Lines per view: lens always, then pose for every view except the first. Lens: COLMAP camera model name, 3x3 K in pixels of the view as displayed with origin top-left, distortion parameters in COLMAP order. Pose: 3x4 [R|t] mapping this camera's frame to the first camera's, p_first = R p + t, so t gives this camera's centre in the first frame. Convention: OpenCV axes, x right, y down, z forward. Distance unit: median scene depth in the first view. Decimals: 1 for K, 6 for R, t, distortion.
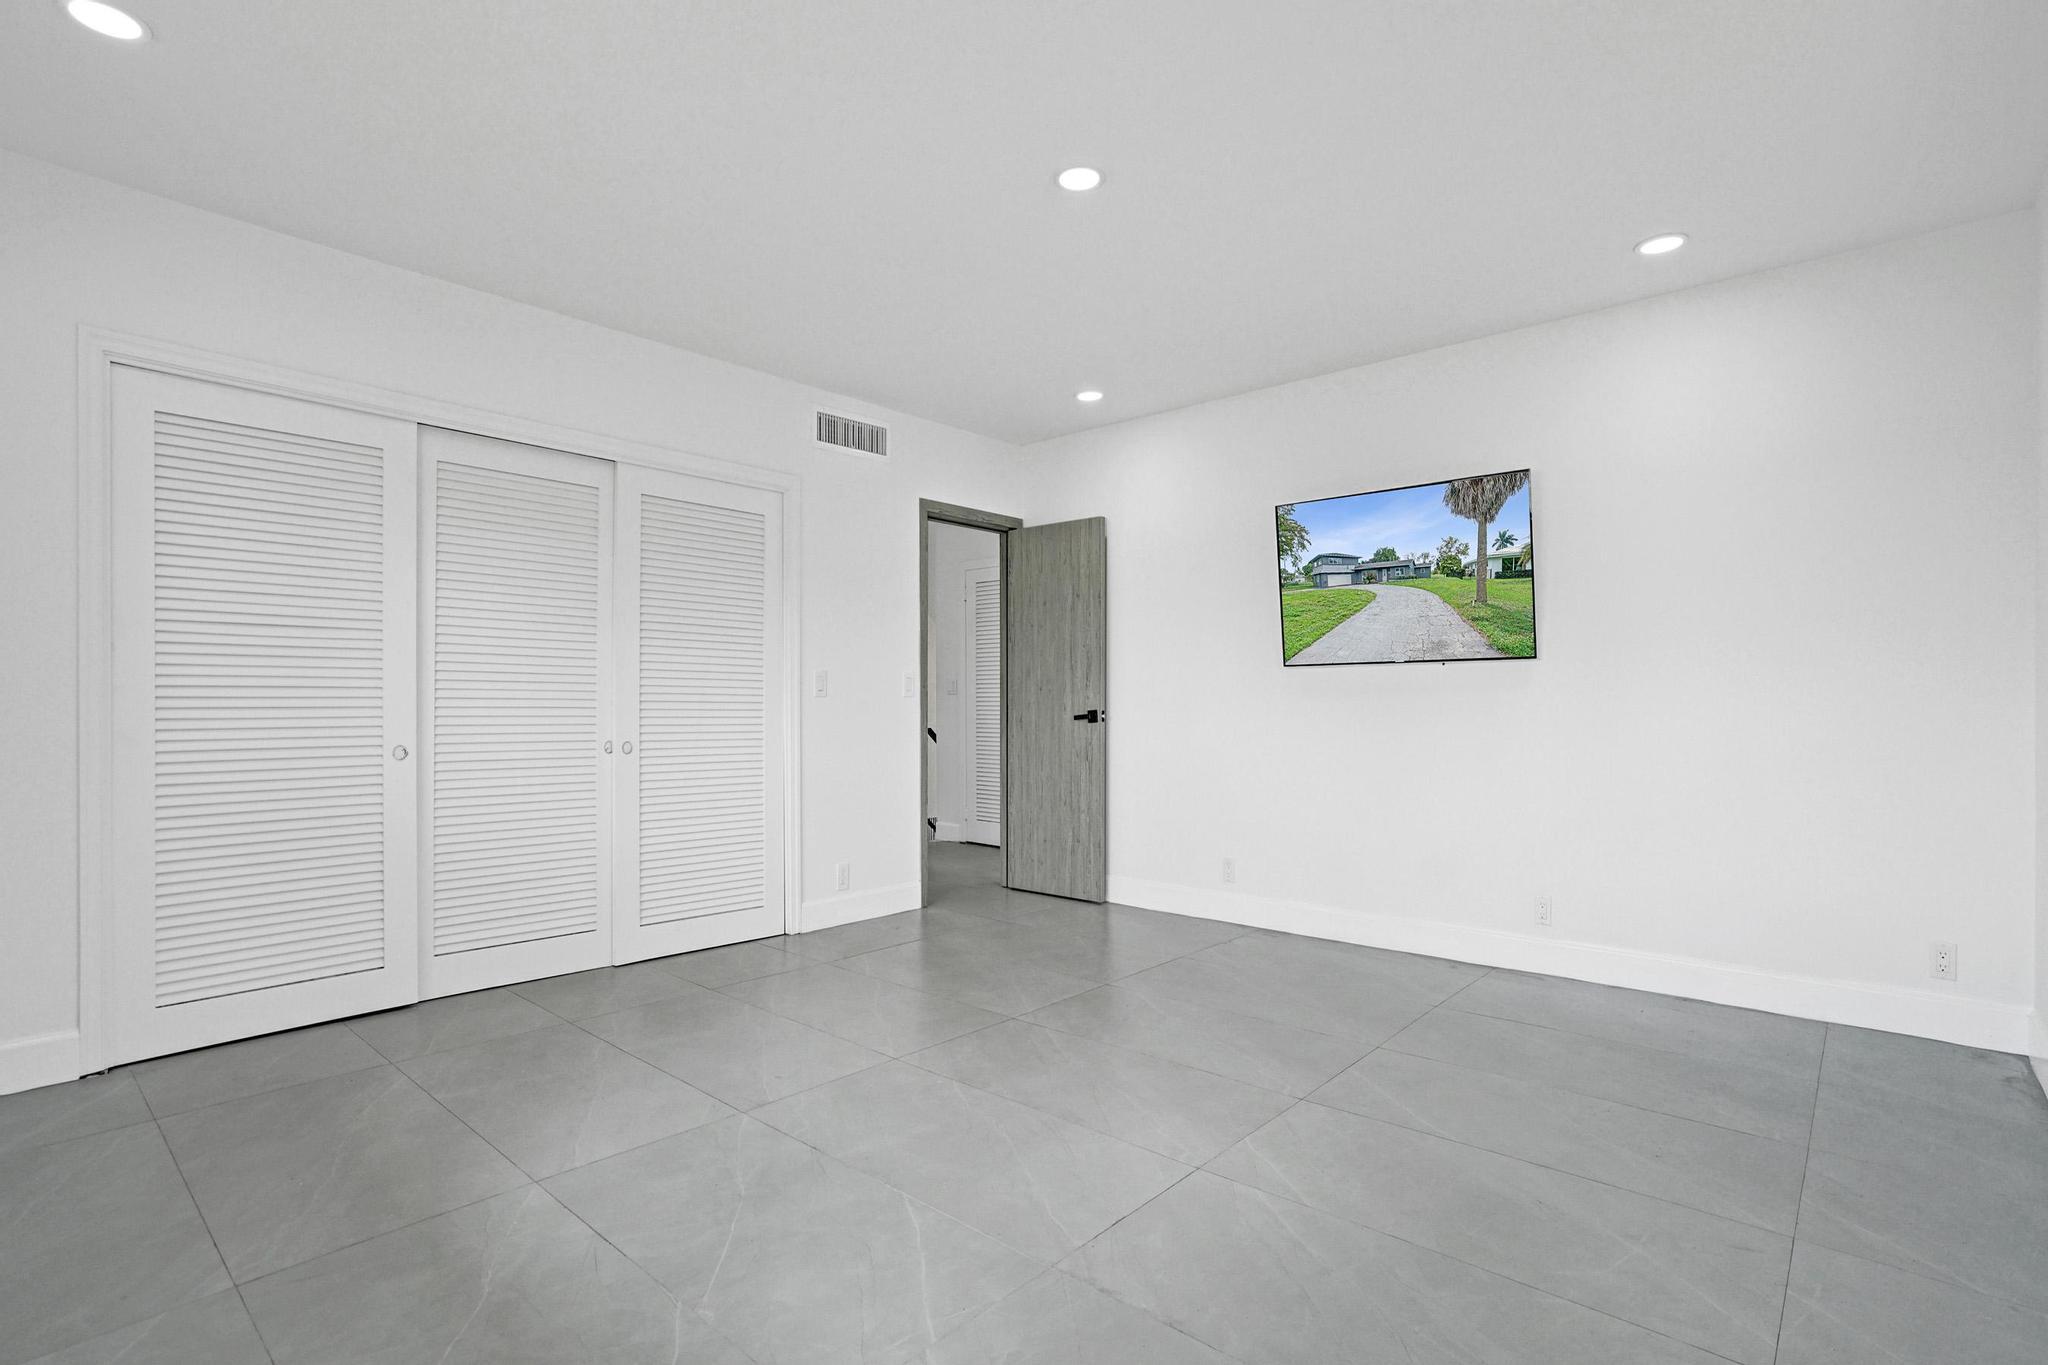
lens RADIAL K [[962.2, 0, 1028.6], [0, 962.2, 696.8], [0, 0, 1]] dist [-0.000582, 0.000324]
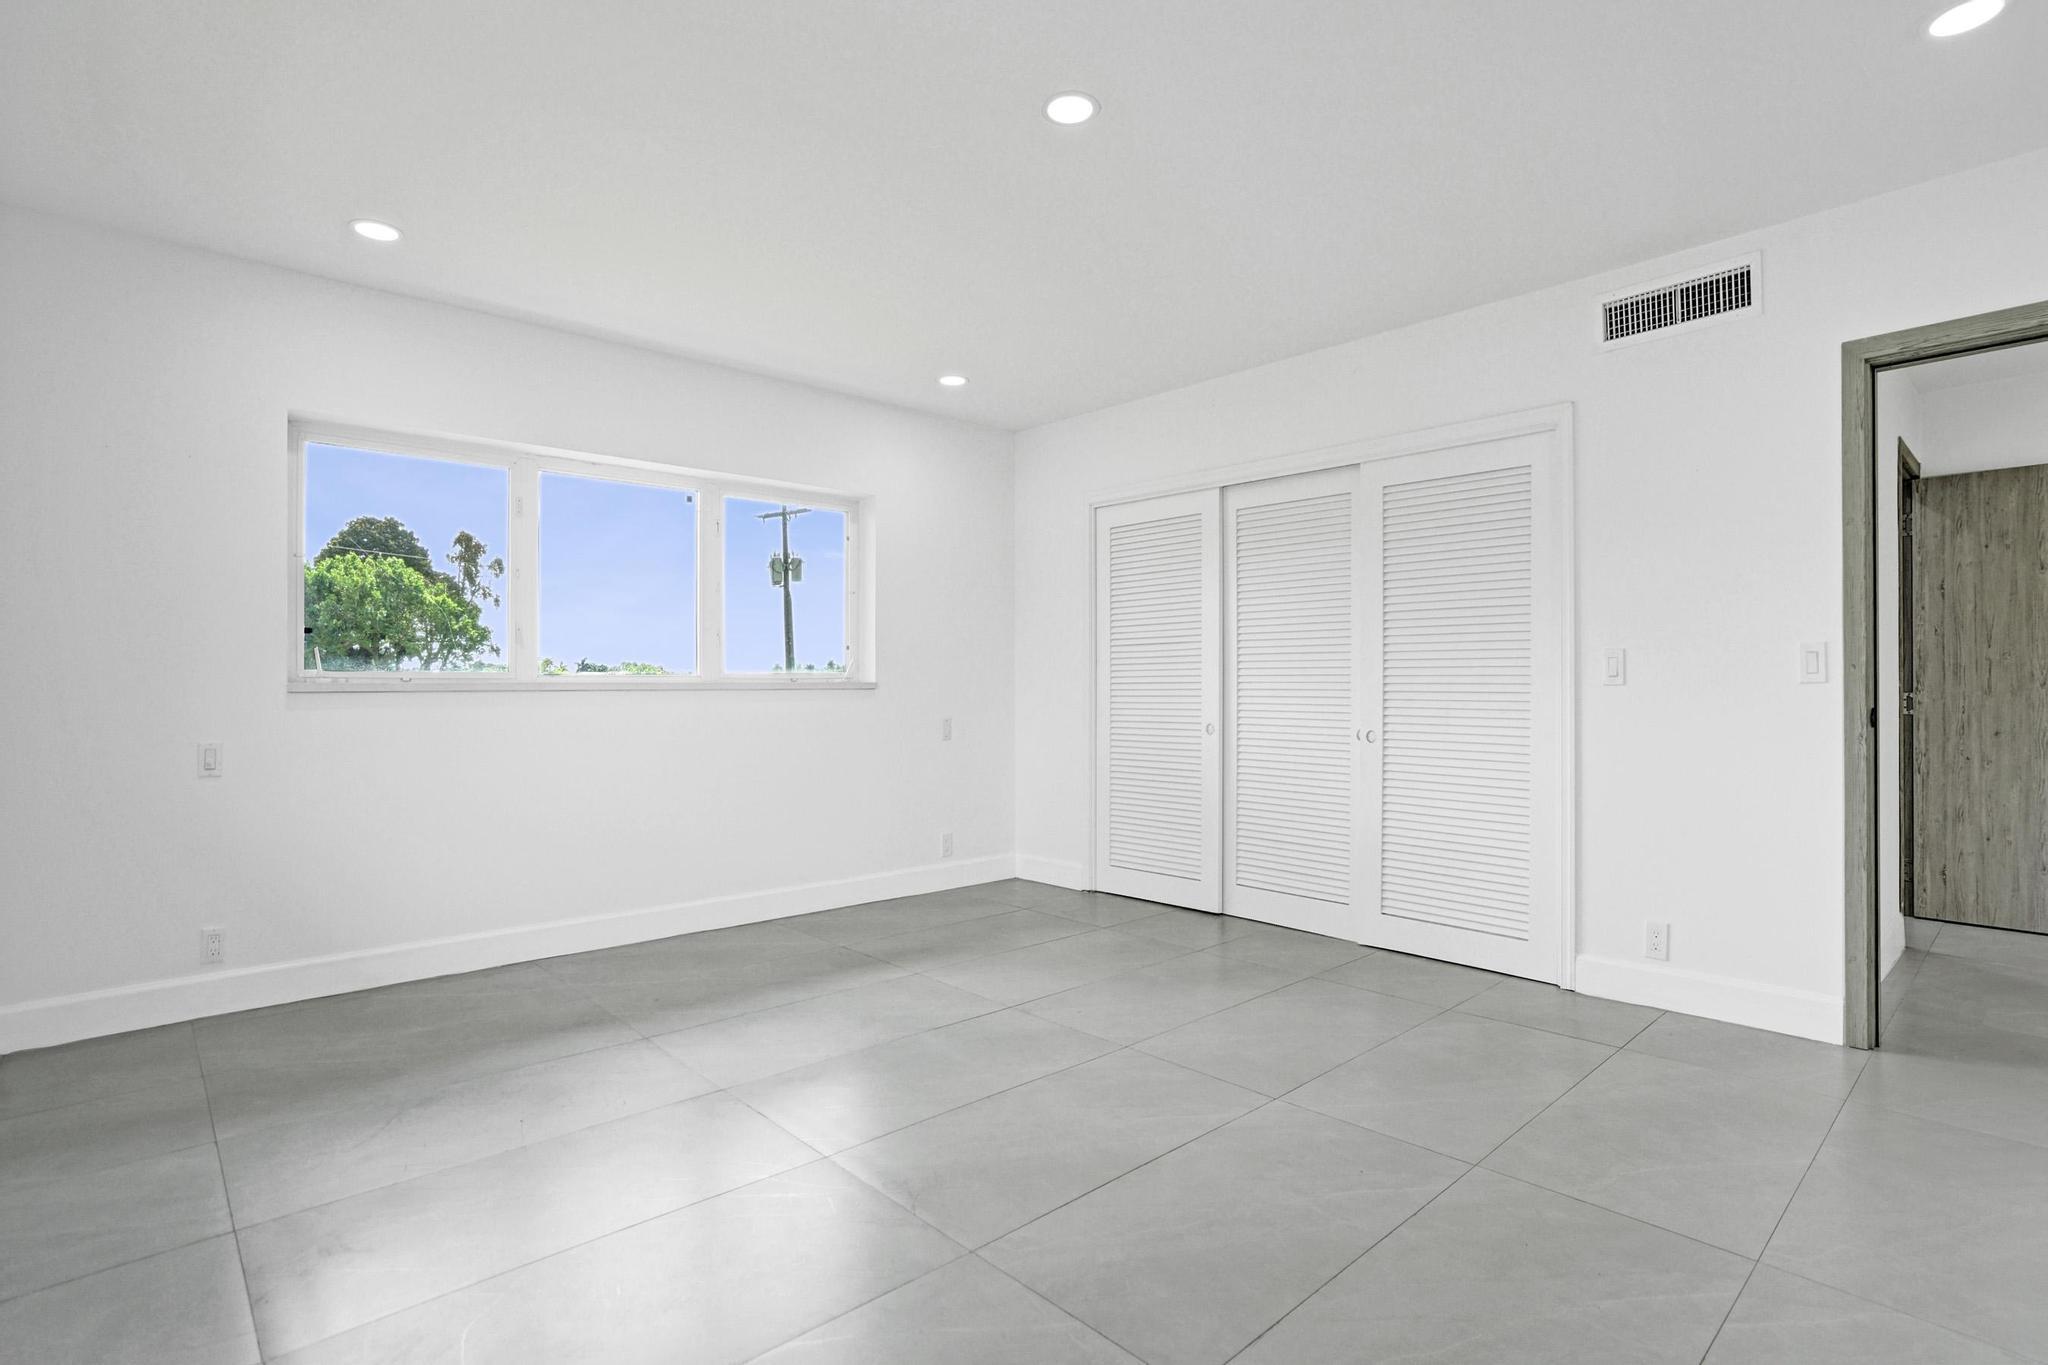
lens RADIAL K [[962.2, 0, 1028.6], [0, 962.2, 696.8], [0, 0, 1]] dist [-0.000582, 0.000324]
pose [[-0.051581, 0.002306, -0.998666, 0.623207], [0.002398, 0.999995, 0.002185, 0.006478], [0.998666, -0.002282, -0.051587, 0.675299]]
